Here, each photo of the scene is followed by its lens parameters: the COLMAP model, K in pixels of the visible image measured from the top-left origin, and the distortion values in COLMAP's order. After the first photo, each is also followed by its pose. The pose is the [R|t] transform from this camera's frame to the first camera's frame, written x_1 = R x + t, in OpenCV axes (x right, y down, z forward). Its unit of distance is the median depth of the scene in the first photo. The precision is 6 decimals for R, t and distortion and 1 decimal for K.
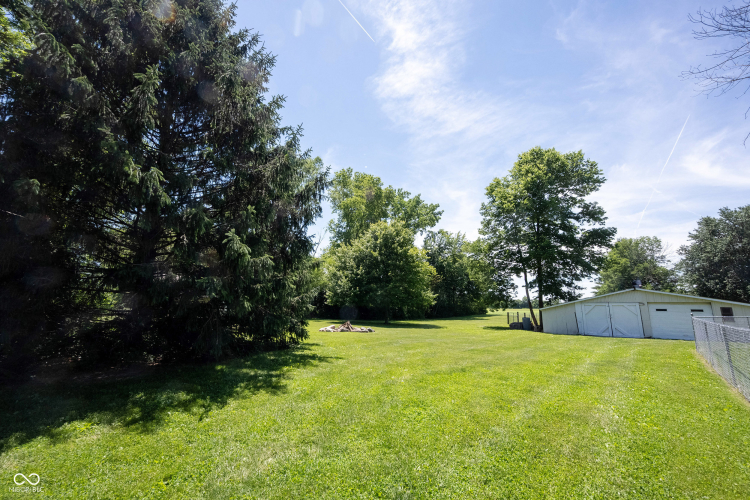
lens RADIAL K [[298.2, 0, 379.1], [0, 298.2, 251.9], [0, 0, 1]] dist [0.005814, -0.001165]
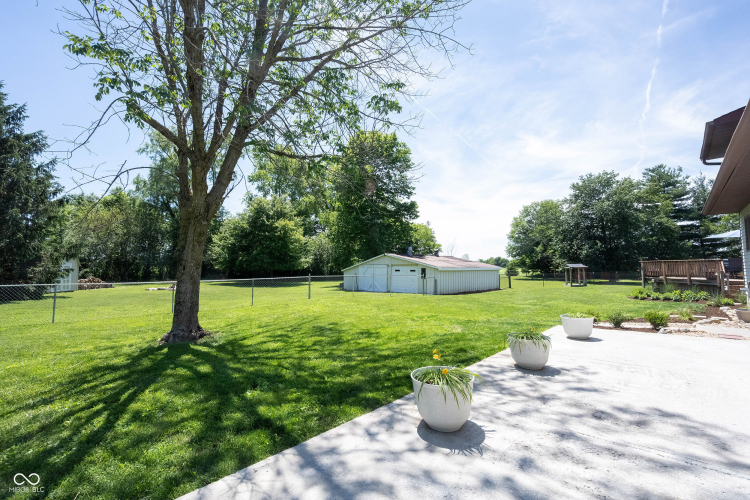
lens RADIAL K [[298.2, 0, 382.6], [0, 298.2, 255.7], [0, 0, 1]] dist [0.005814, -0.001165]
pose [[0.999526, -0.010266, -0.029027, 0.503283], [0.014369, 0.989346, 0.144874, -0.032846], [0.027230, -0.145222, 0.989024, -0.147046]]
